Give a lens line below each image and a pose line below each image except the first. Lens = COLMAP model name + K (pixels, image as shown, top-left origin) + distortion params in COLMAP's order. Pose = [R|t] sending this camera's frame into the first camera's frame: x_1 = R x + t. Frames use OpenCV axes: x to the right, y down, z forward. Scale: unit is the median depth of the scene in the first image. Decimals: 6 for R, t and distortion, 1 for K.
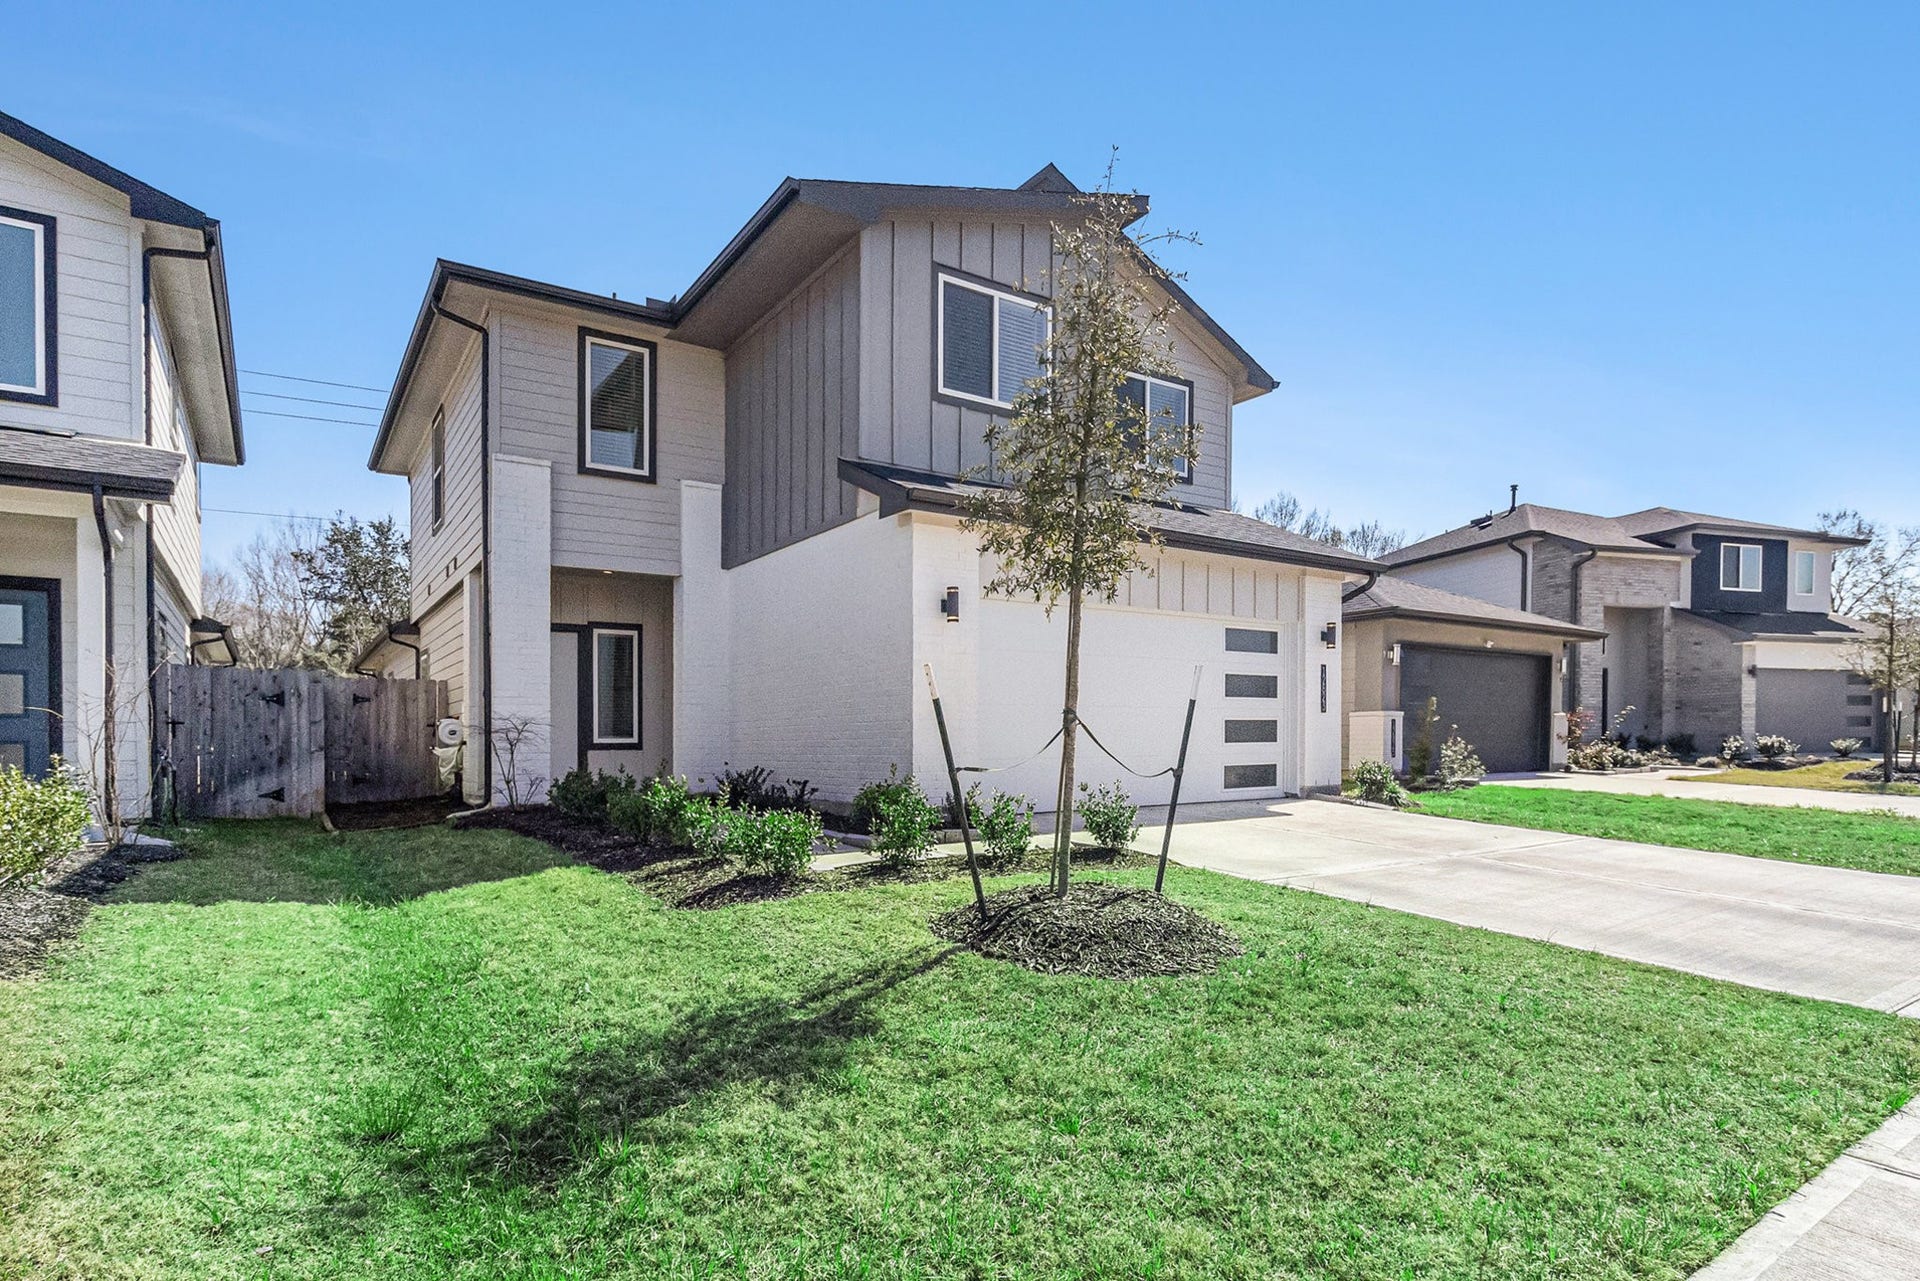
lens RADIAL K [[1000.4, 0, 952.4], [0, 1000.4, 758.9], [0, 0, 1]] dist [-0.001498, 0.000790]
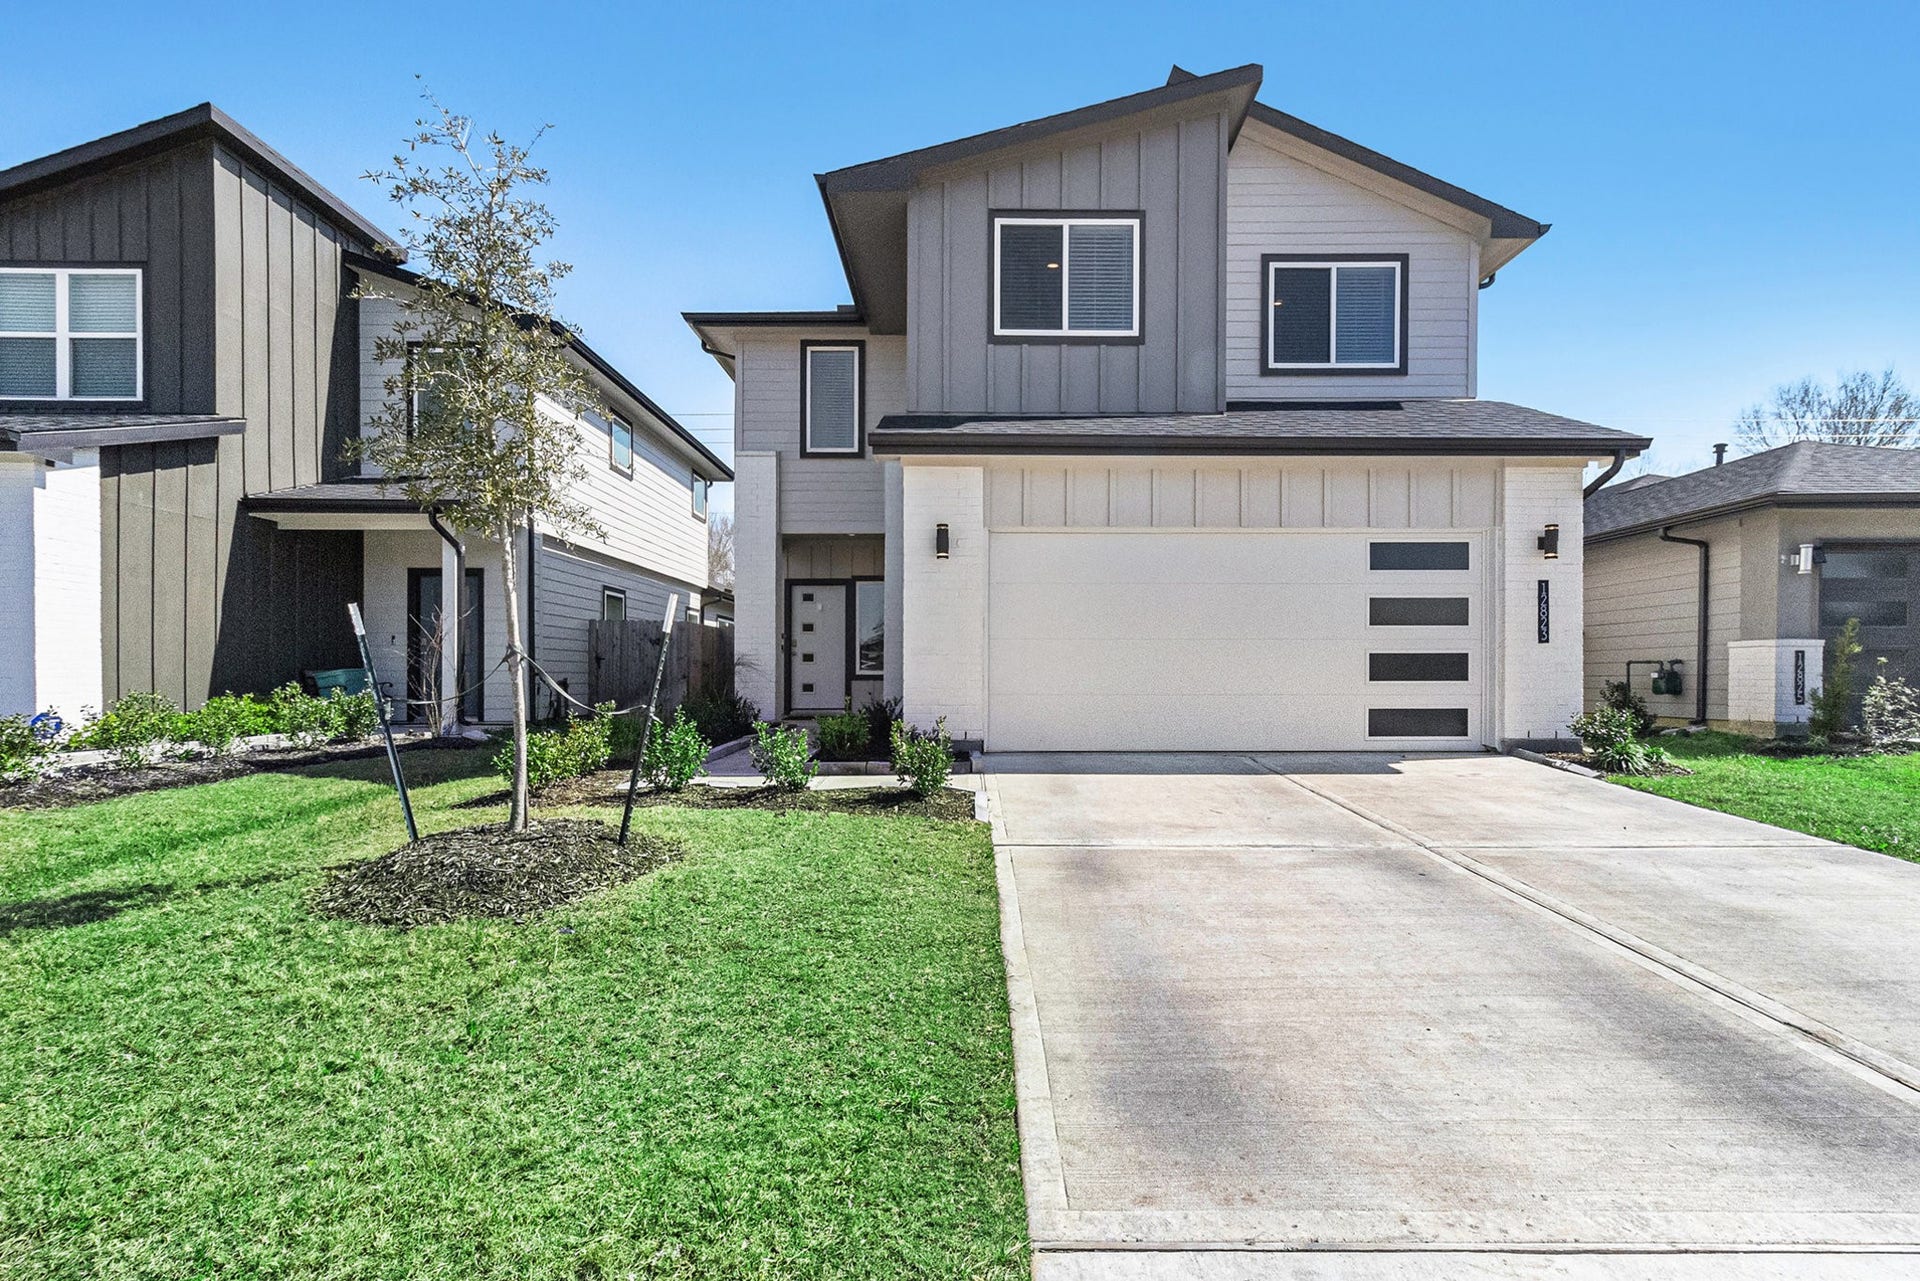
lens RADIAL K [[868.6, 0, 982.6], [0, 868.6, 674.3], [0, 0, 1]] dist [-0.000432, 0.014381]
pose [[0.831494, 0.009236, -0.555457, 0.405348], [-0.019307, 0.999738, -0.012278, -0.006470], [0.555198, 0.020933, 0.831455, 0.223118]]
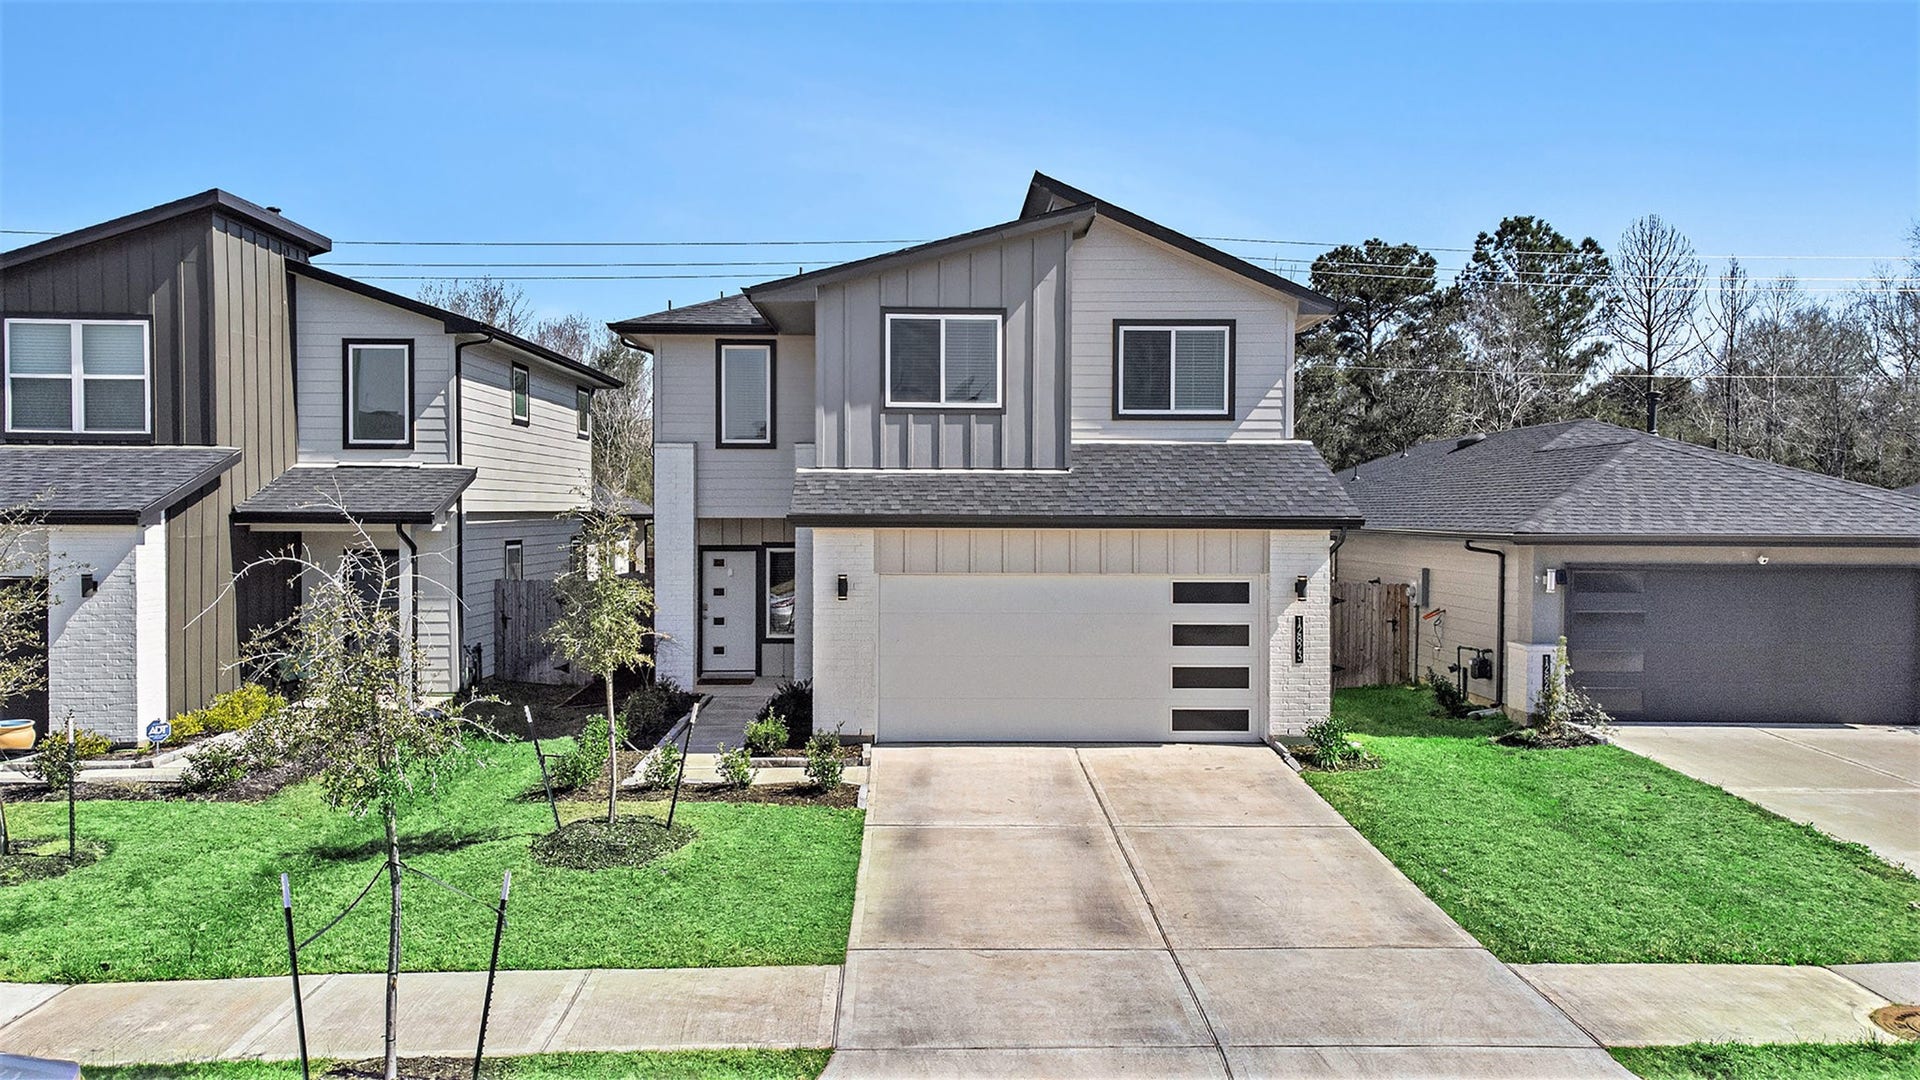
lens RADIAL K [[1394.3, 0, 962.3], [0, 1394.3, 549.8], [0, 0, 1]] dist [0.084943, -0.000432]
pose [[0.840694, 0.033105, -0.540498, 0.890729], [-0.022395, 0.999401, 0.026379, -0.199904], [0.541047, -0.010072, 0.840932, -0.386410]]
